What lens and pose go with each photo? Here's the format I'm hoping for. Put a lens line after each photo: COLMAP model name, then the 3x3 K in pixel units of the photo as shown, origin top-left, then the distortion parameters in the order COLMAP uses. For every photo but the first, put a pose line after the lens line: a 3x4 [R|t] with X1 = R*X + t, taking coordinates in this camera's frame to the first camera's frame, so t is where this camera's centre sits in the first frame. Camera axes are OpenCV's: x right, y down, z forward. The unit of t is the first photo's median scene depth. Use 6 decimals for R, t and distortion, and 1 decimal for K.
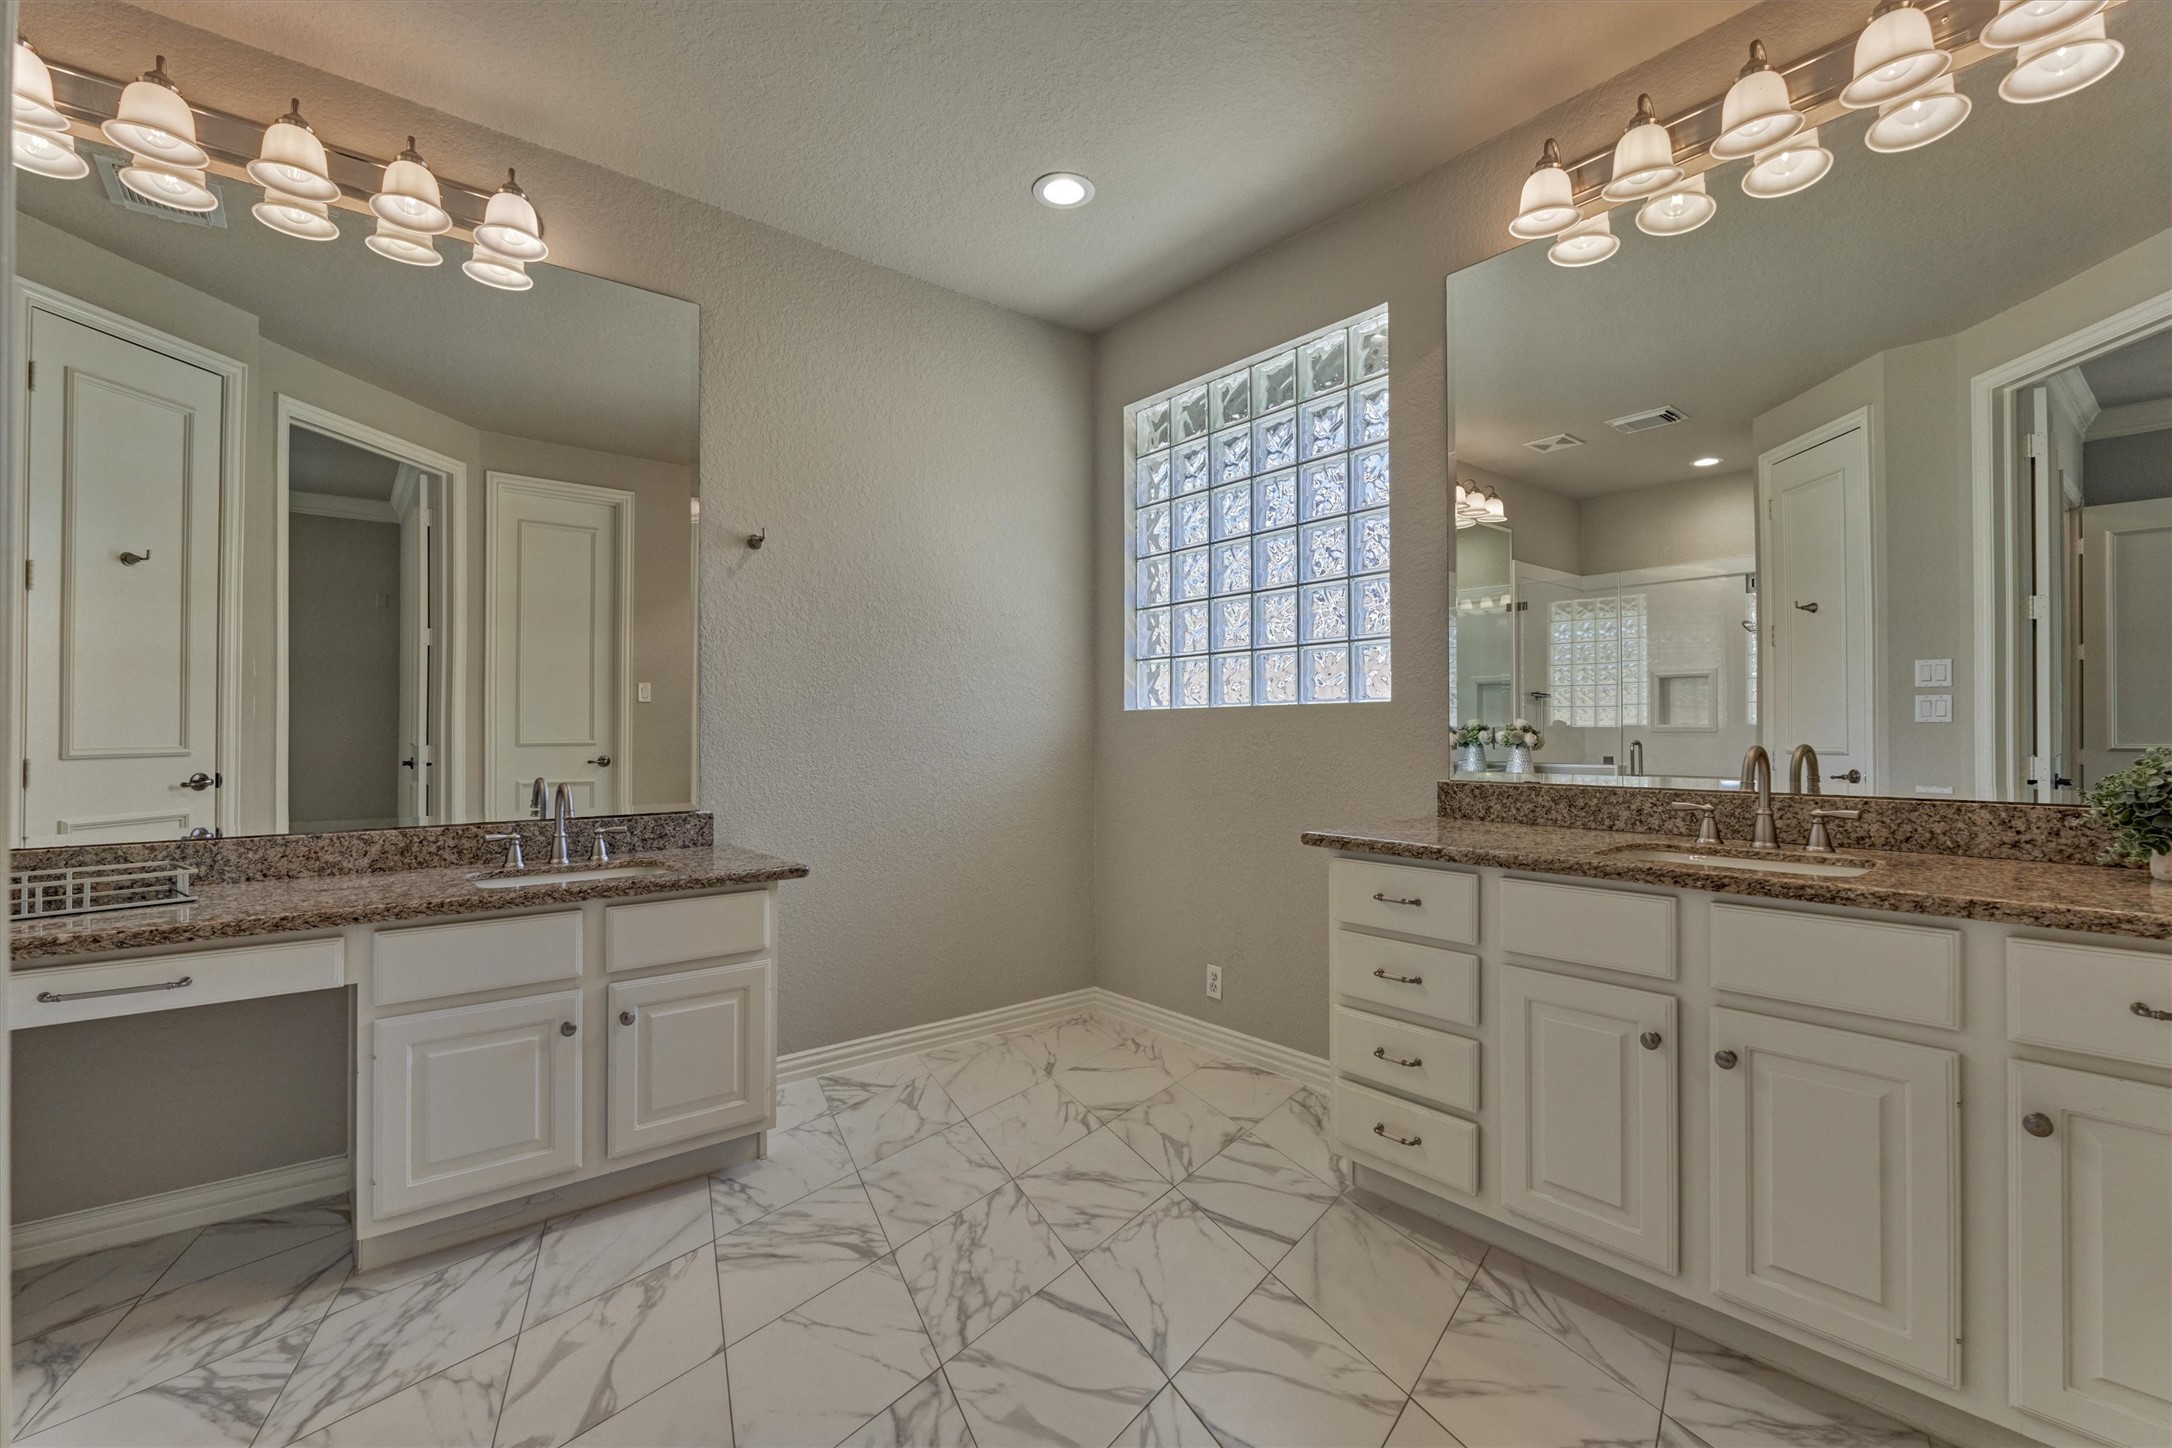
lens RADIAL K [[1034.2, 0, 1090.8], [0, 1034.2, 724.7], [0, 0, 1]] dist [-0.004311, -0.000256]
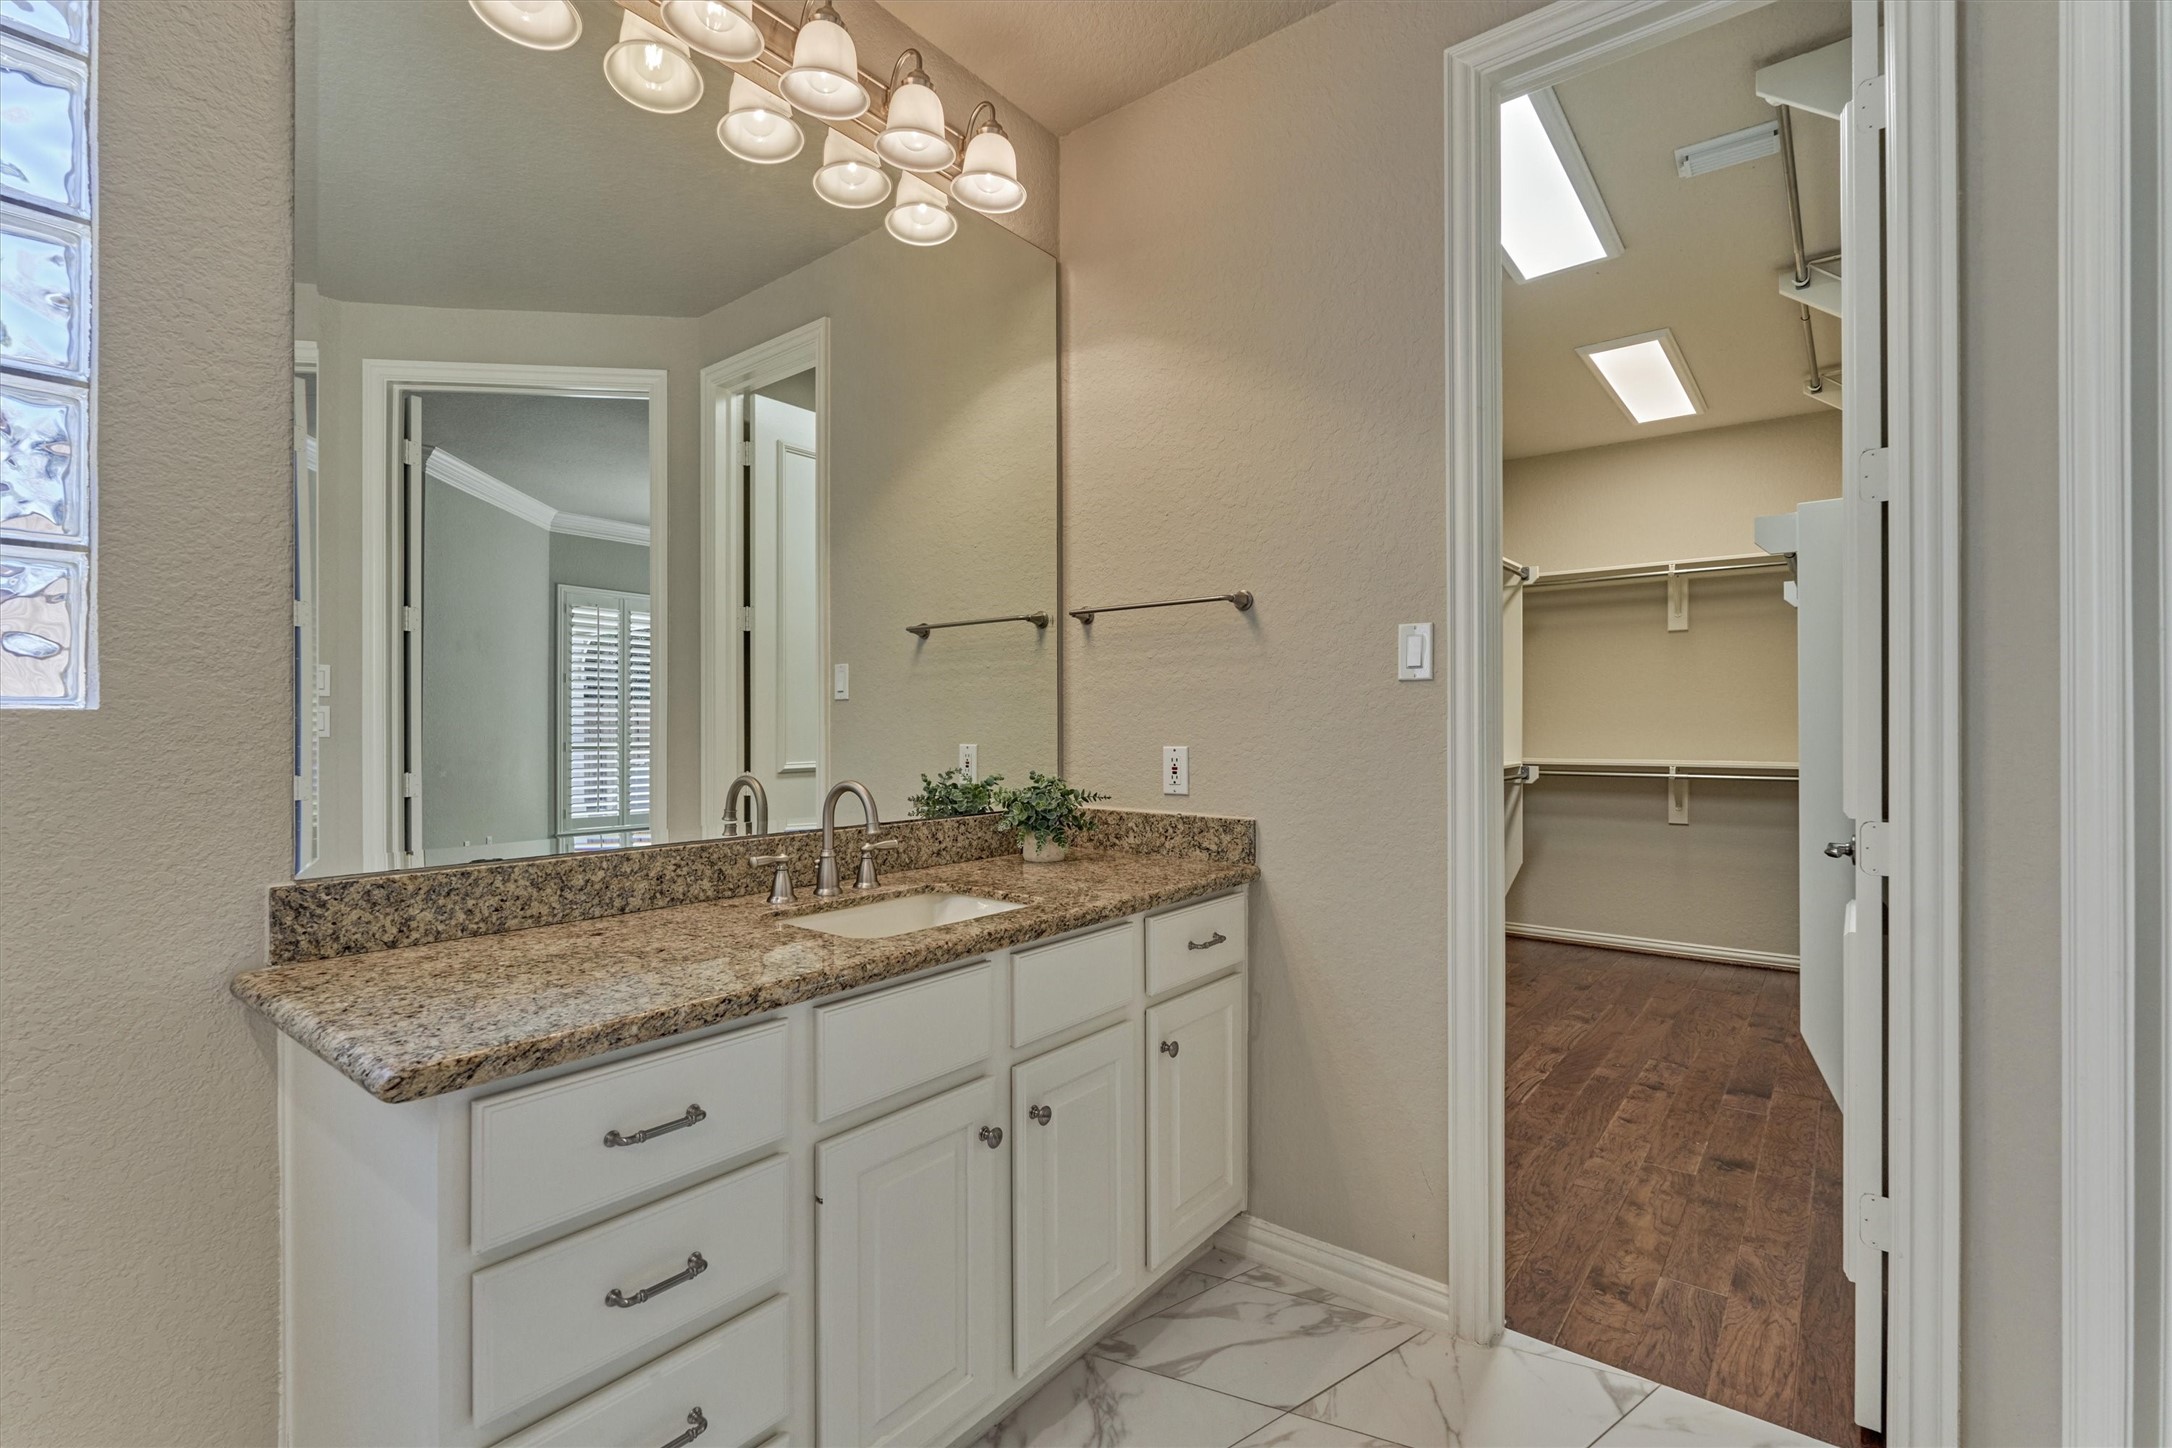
lens RADIAL K [[985.2, 0, 1086.0], [0, 985.2, 724.0], [0, 0, 1]] dist [-0.004744, -0.000485]
pose [[-0.239207, 0.005316, 0.970954, -0.140931], [-0.008703, 0.999933, -0.007618, -0.014336], [-0.970930, -0.010273, -0.239145, 0.607289]]
